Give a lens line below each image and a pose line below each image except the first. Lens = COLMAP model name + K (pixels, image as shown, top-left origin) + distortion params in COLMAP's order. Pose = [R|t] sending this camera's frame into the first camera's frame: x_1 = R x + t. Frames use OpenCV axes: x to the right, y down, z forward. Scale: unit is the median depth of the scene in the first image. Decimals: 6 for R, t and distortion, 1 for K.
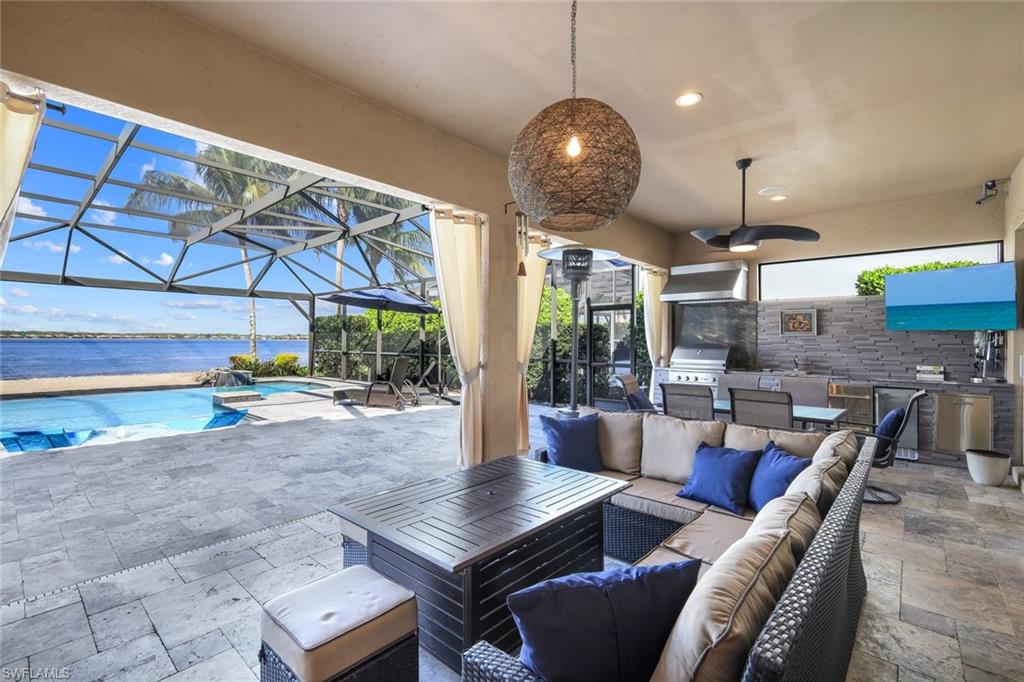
lens RADIAL K [[459.2, 0, 512.0], [0, 459.2, 341.0], [0, 0, 1]] dist [-0.001885, -0.000268]
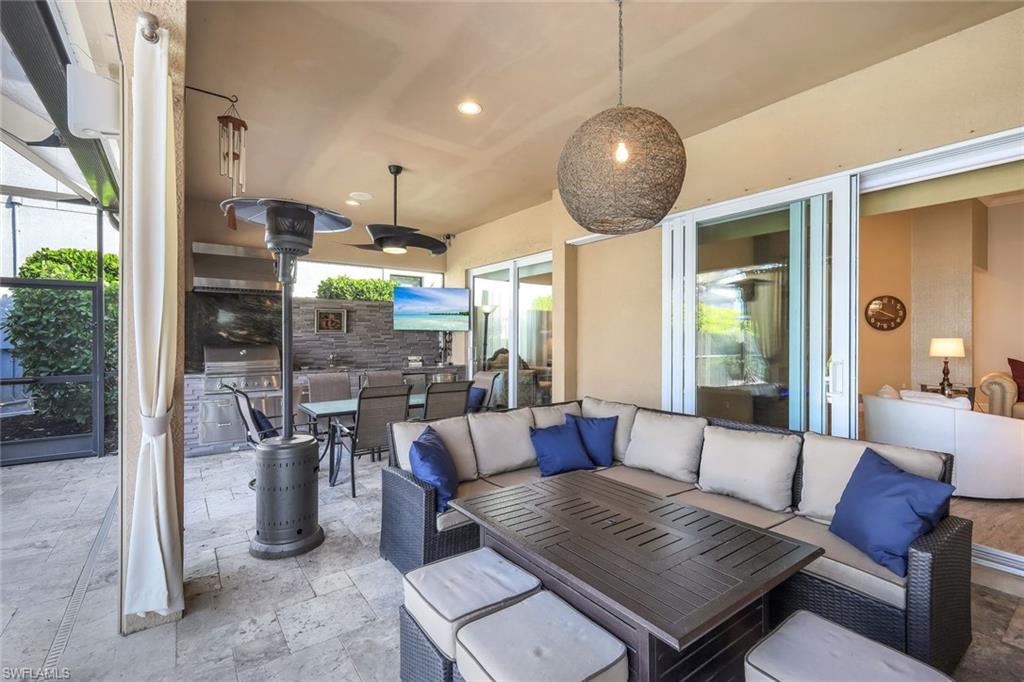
lens RADIAL K [[459.2, 0, 512.0], [0, 459.2, 341.0], [0, 0, 1]] dist [-0.001885, -0.000268]
pose [[0.210322, -0.008618, 0.977594, -0.353729], [0.001903, 0.999963, 0.008406, -0.002674], [-0.977630, 0.000093, 0.210330, 0.392643]]
